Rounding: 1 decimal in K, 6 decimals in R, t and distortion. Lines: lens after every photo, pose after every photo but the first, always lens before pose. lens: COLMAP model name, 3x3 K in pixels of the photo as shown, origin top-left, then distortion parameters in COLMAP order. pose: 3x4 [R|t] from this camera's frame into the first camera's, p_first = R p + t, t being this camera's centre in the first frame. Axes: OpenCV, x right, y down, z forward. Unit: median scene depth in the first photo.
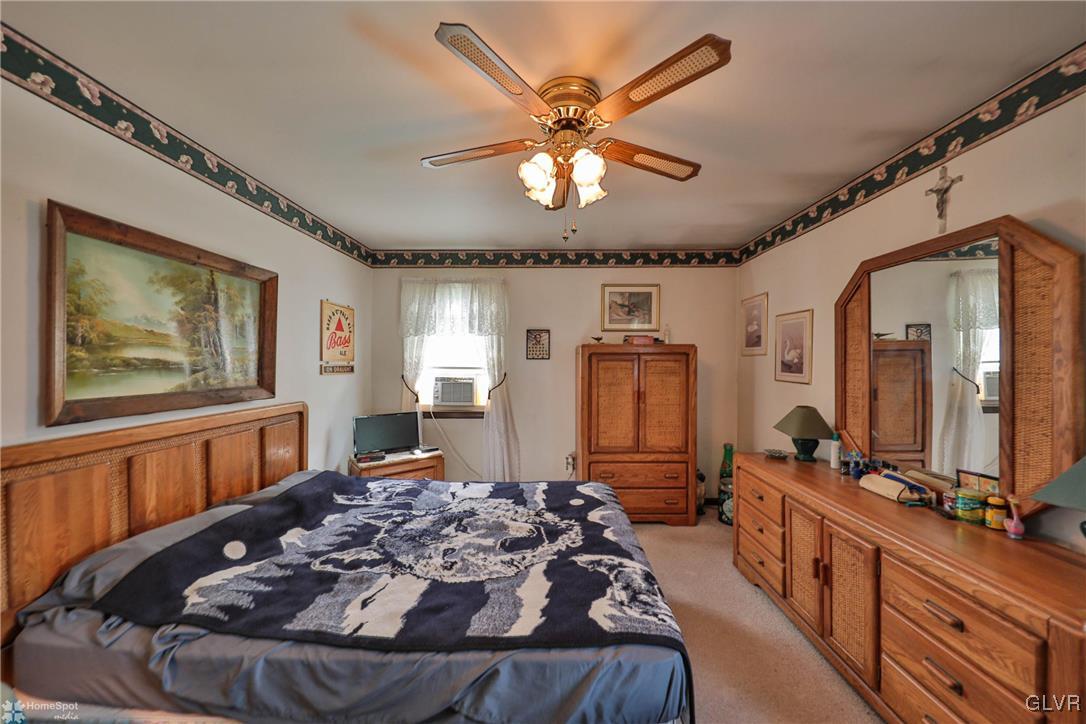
lens RADIAL K [[364.0, 0, 543.5], [0, 364.0, 360.2], [0, 0, 1]] dist [-0.005516, -0.000800]
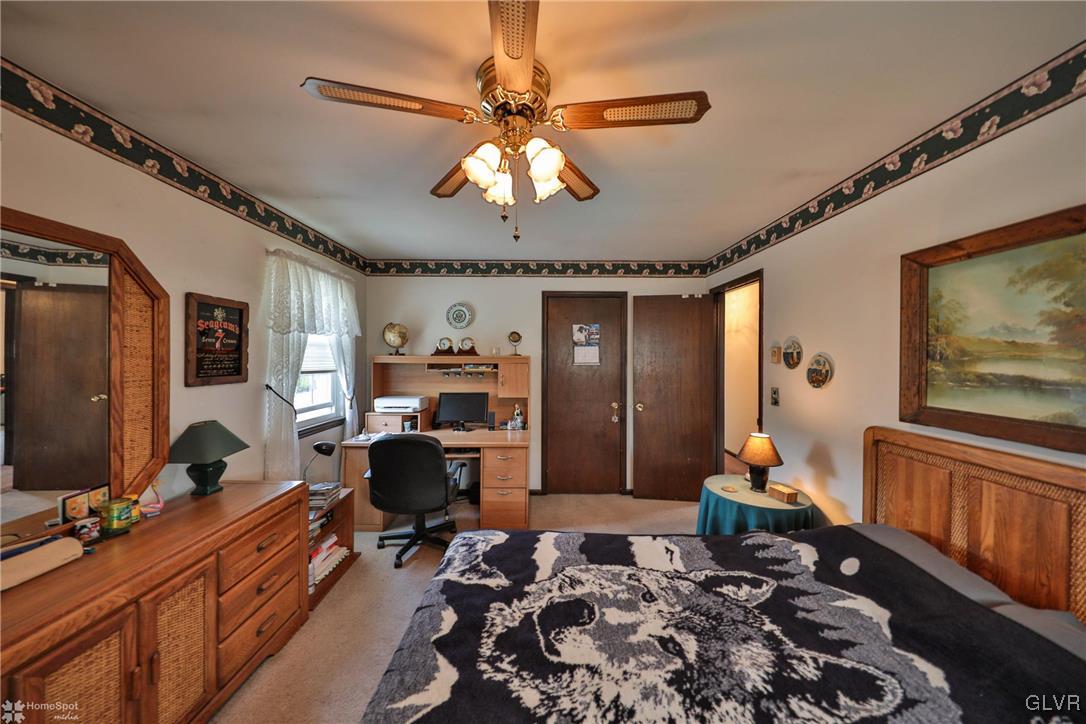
lens RADIAL K [[364.0, 0, 540.2], [0, 364.0, 359.2], [0, 0, 1]] dist [-0.005516, -0.000800]
pose [[-0.999902, -0.004842, -0.013164, 0.012241], [-0.004913, 0.999973, 0.005413, -0.042538], [0.013137, 0.005477, -0.999899, 1.933194]]
